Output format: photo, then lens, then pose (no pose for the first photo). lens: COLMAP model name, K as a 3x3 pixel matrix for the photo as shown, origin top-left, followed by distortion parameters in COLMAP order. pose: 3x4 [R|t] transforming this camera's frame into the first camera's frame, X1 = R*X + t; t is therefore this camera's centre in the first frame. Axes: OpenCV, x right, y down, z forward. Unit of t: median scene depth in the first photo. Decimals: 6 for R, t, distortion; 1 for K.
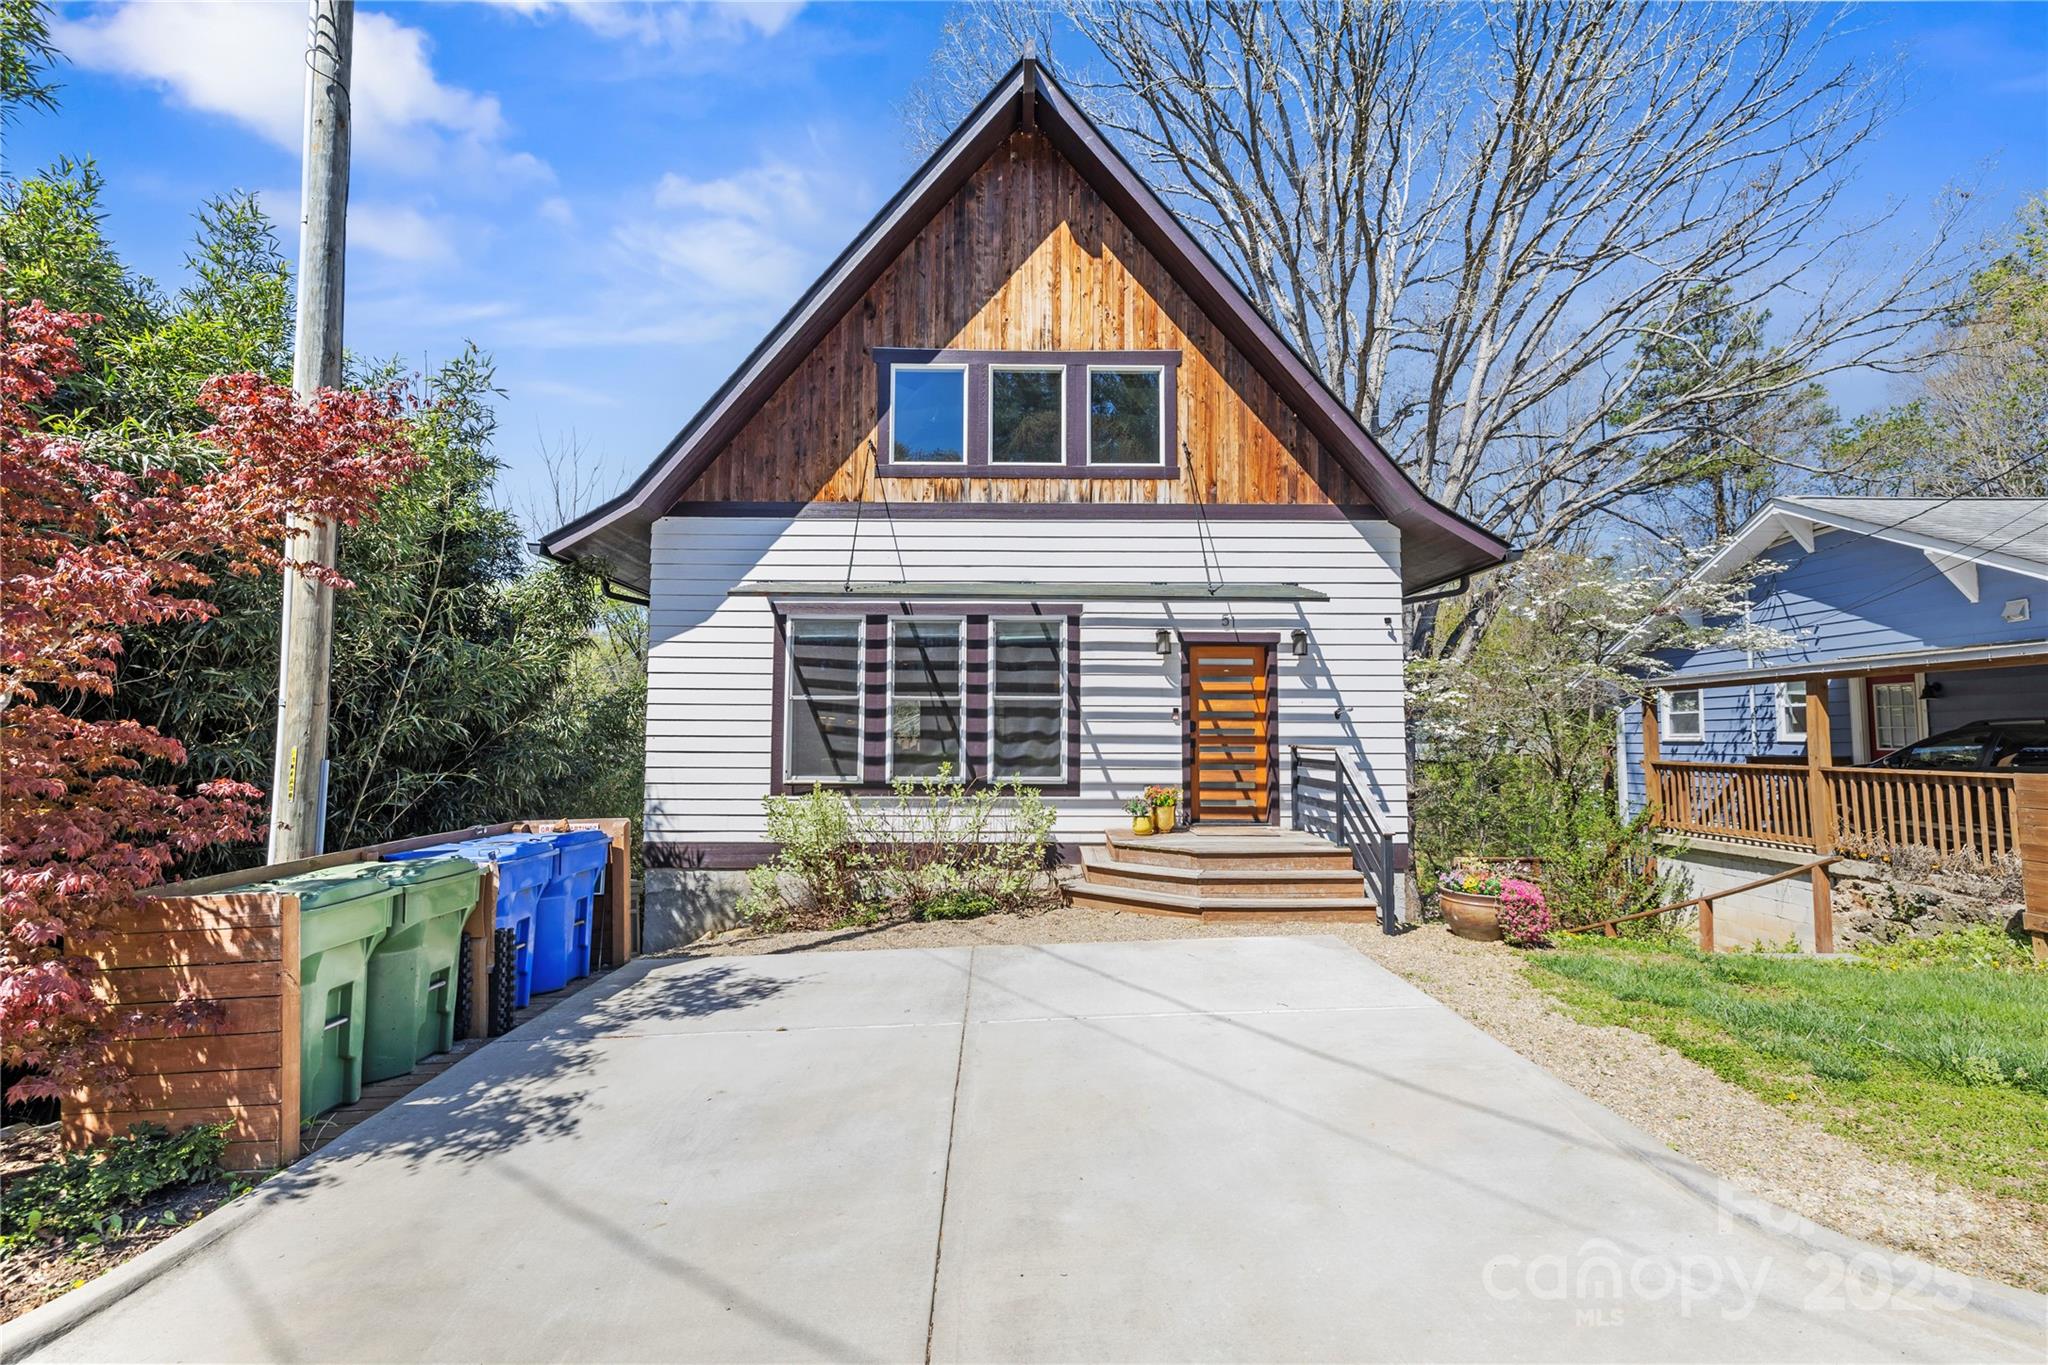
lens RADIAL K [[838.0, 0, 1024.0], [0, 838.0, 682.5], [0, 0, 1]] dist [-0.000619, -0.000061]
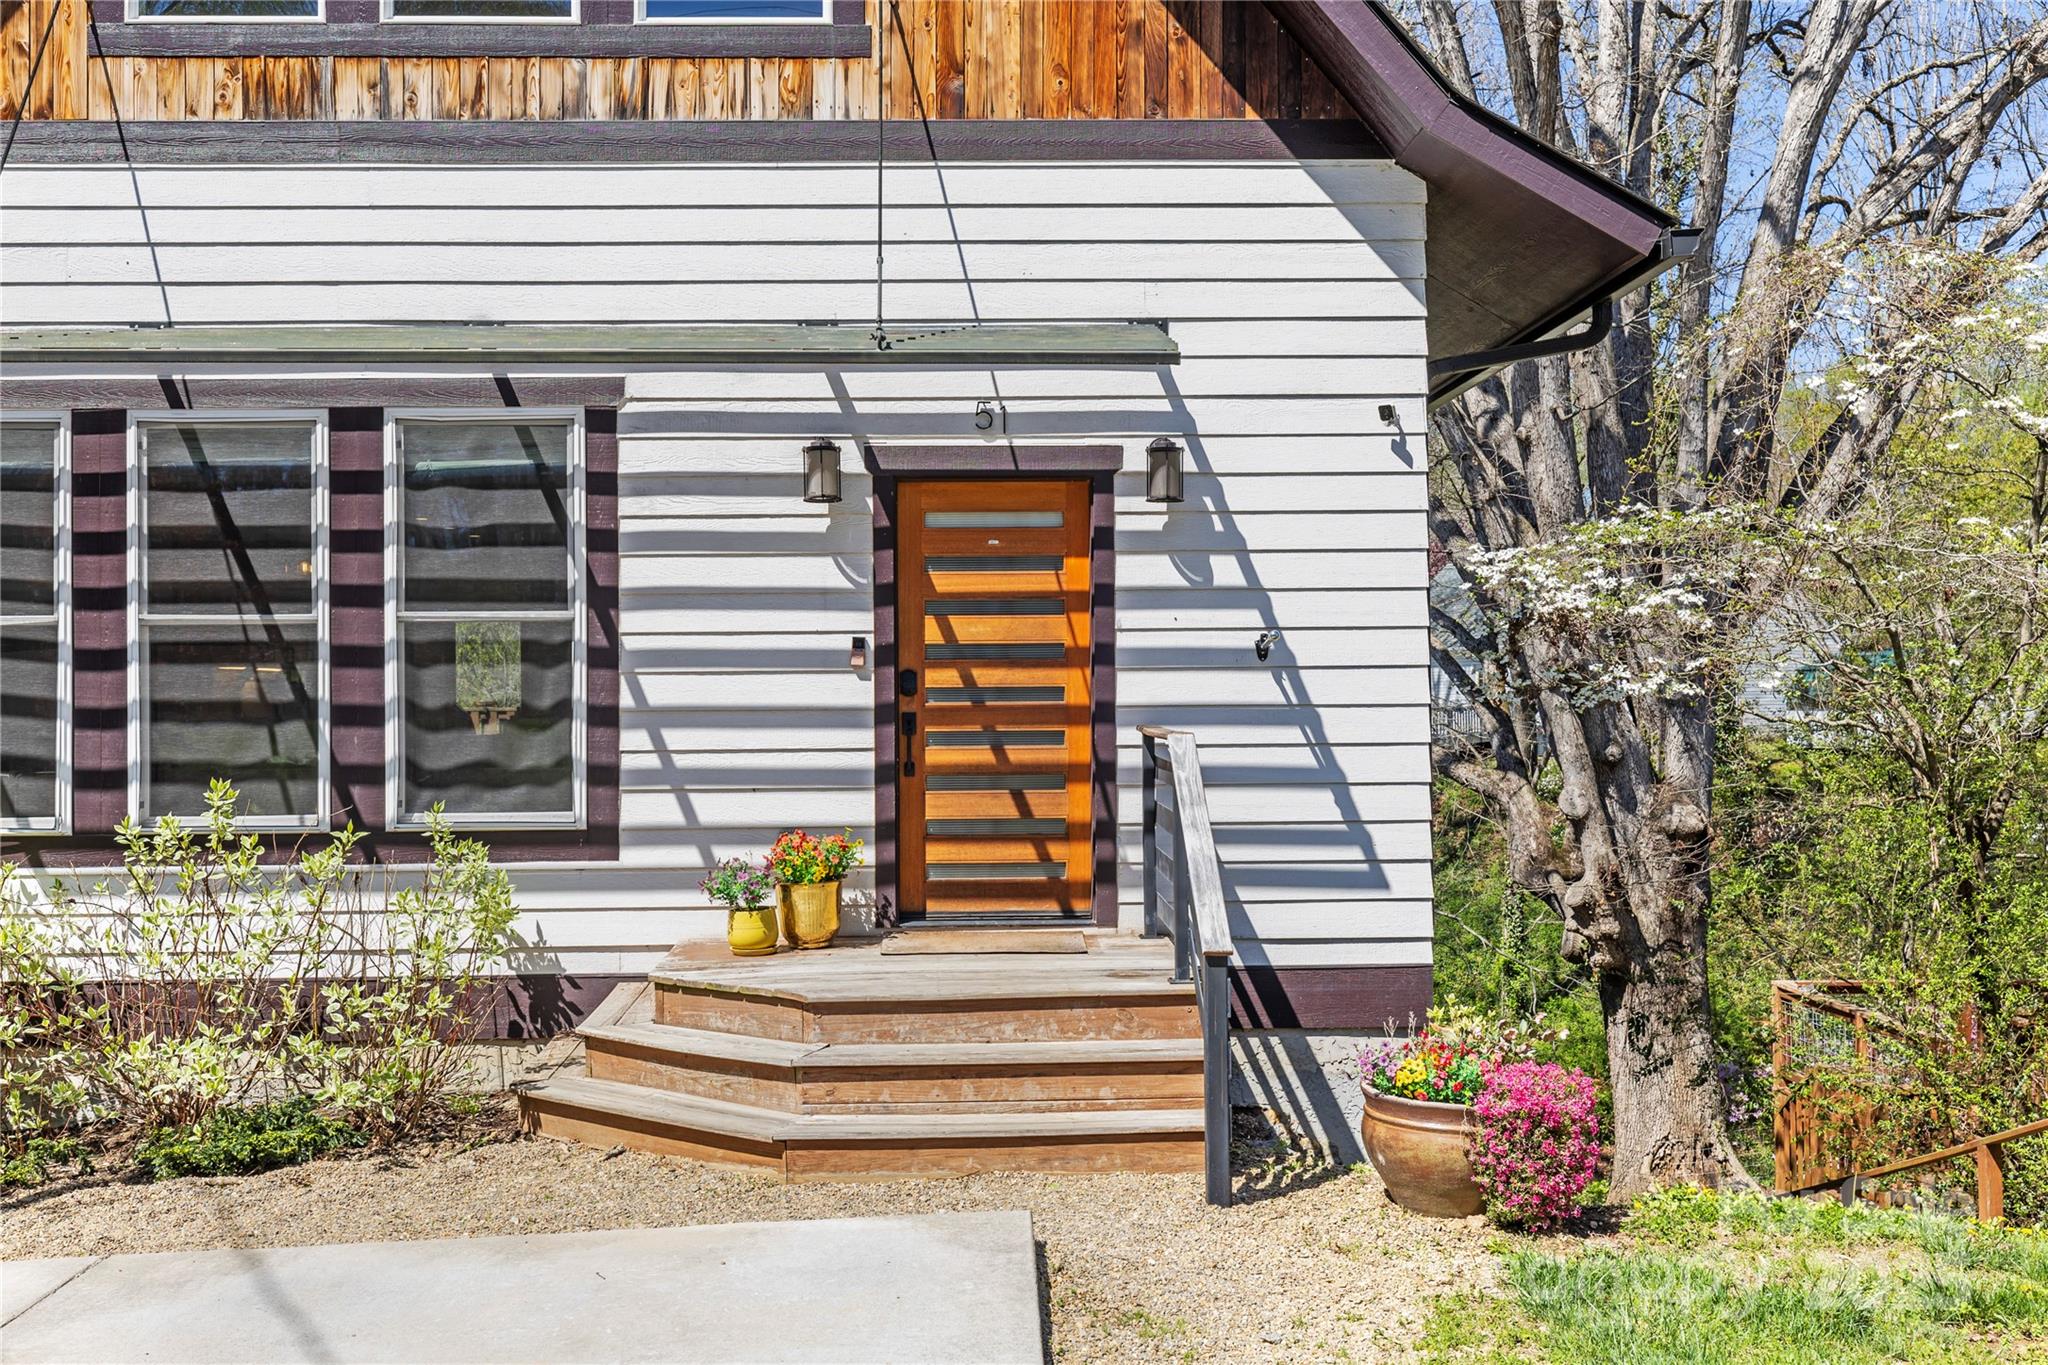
lens RADIAL K [[1953.8, 0, 1024.0], [0, 1953.8, 682.5], [0, 0, 1]] dist [-0.007659, 0.009259]
pose [[0.999705, -0.011627, 0.021303, 0.238949], [0.010490, 0.998555, 0.052701, 0.003666], [-0.021885, -0.052462, 0.998383, 0.066917]]
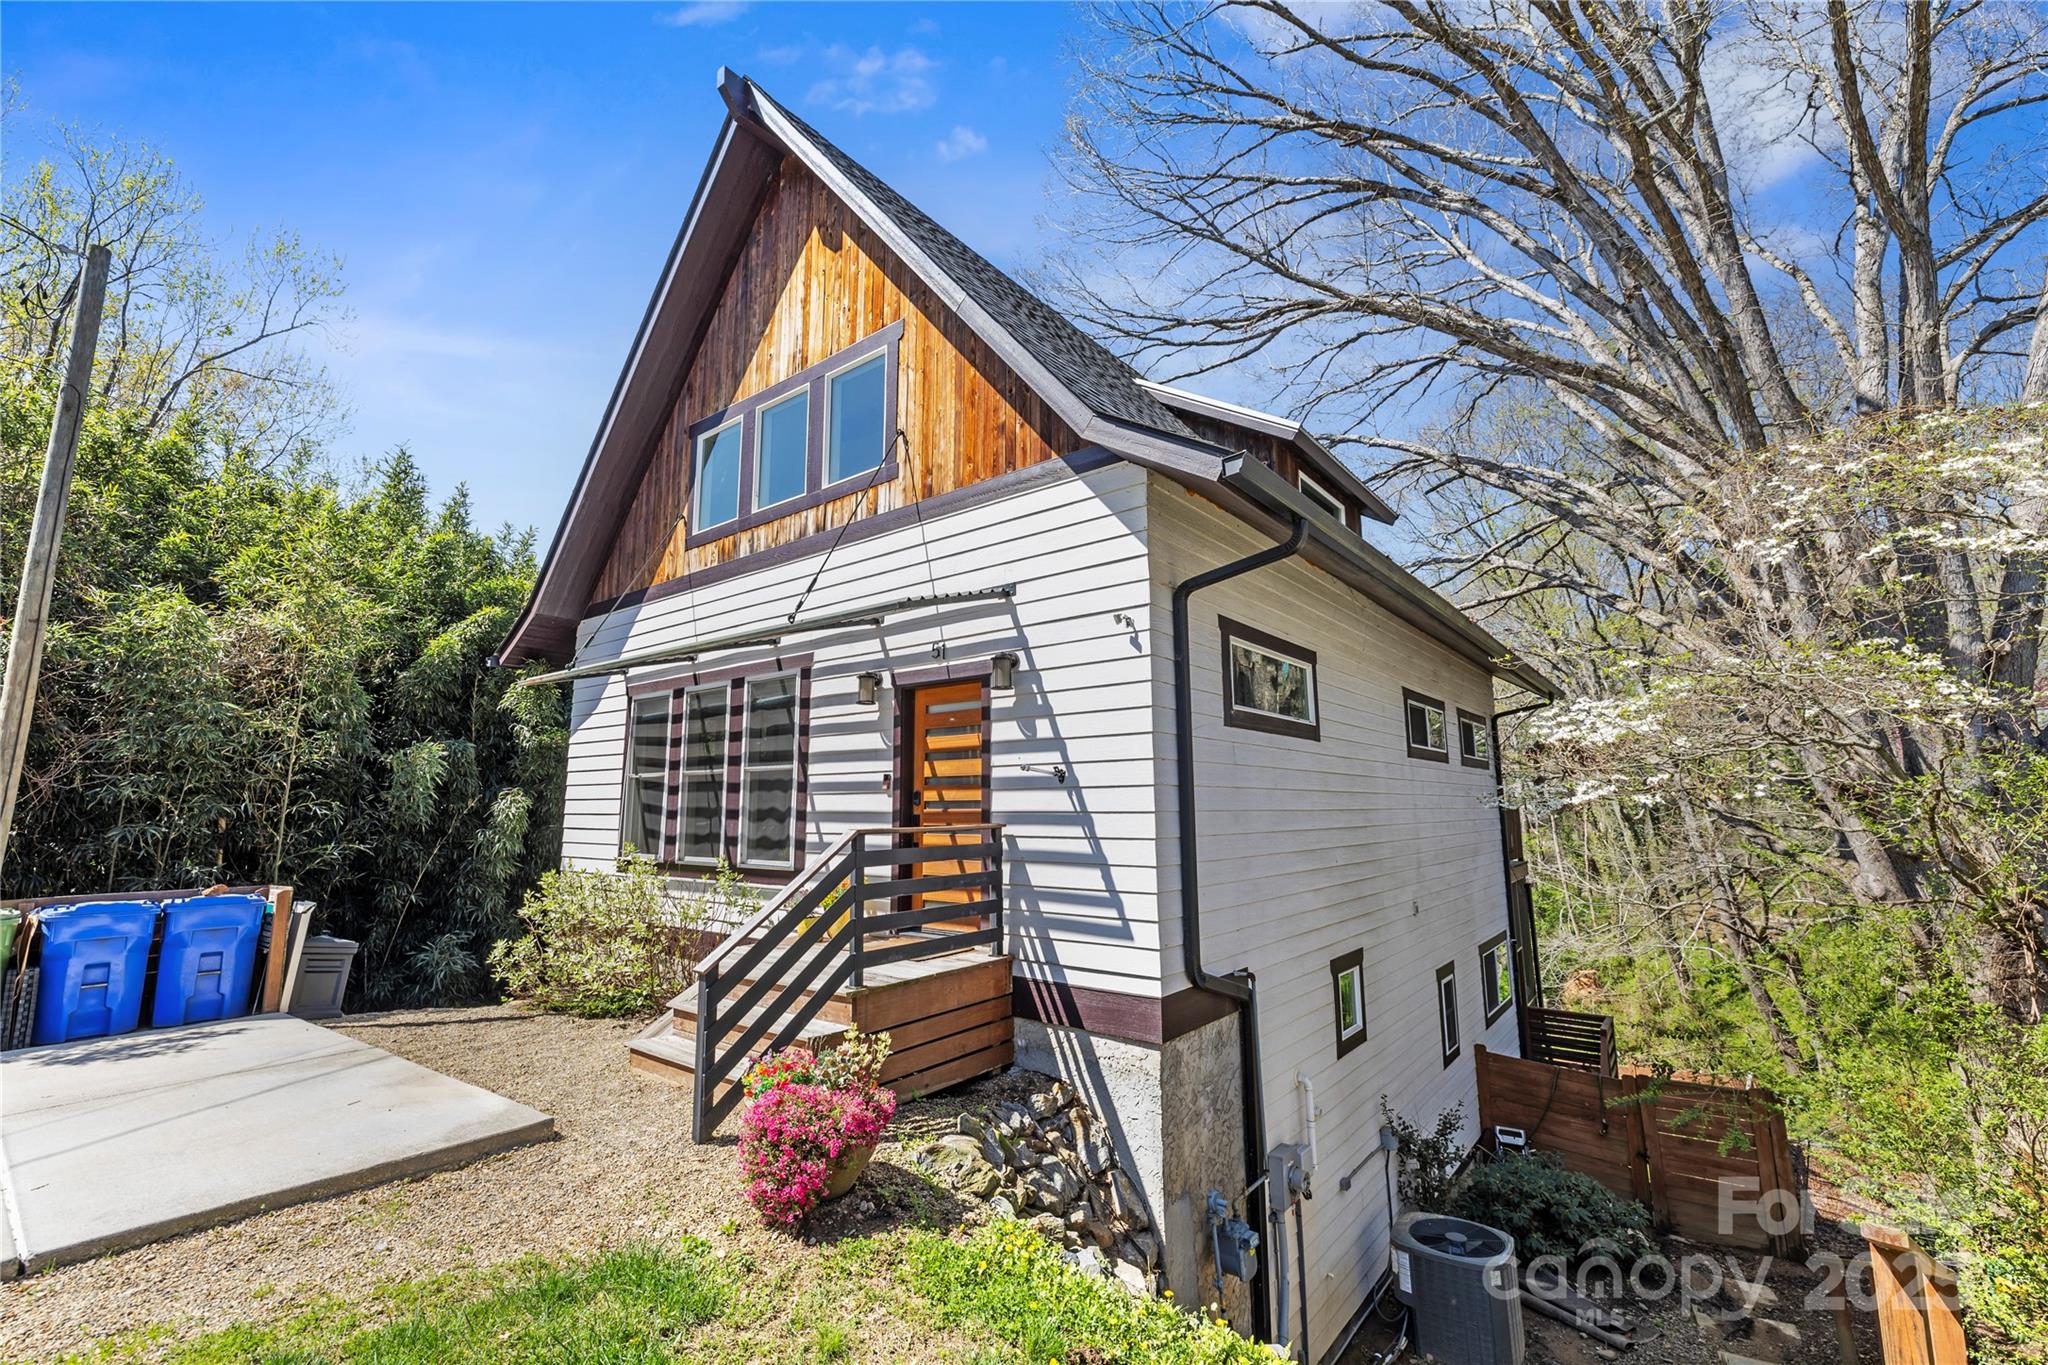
lens RADIAL K [[868.9, 0, 1024.0], [0, 868.9, 682.5], [0, 0, 1]] dist [-0.013431, 0.000099]
pose [[0.779934, -0.098517, -0.618060, 0.765044], [0.045588, 0.993853, -0.100889, 0.032568], [0.624200, 0.050510, 0.779630, 0.463342]]
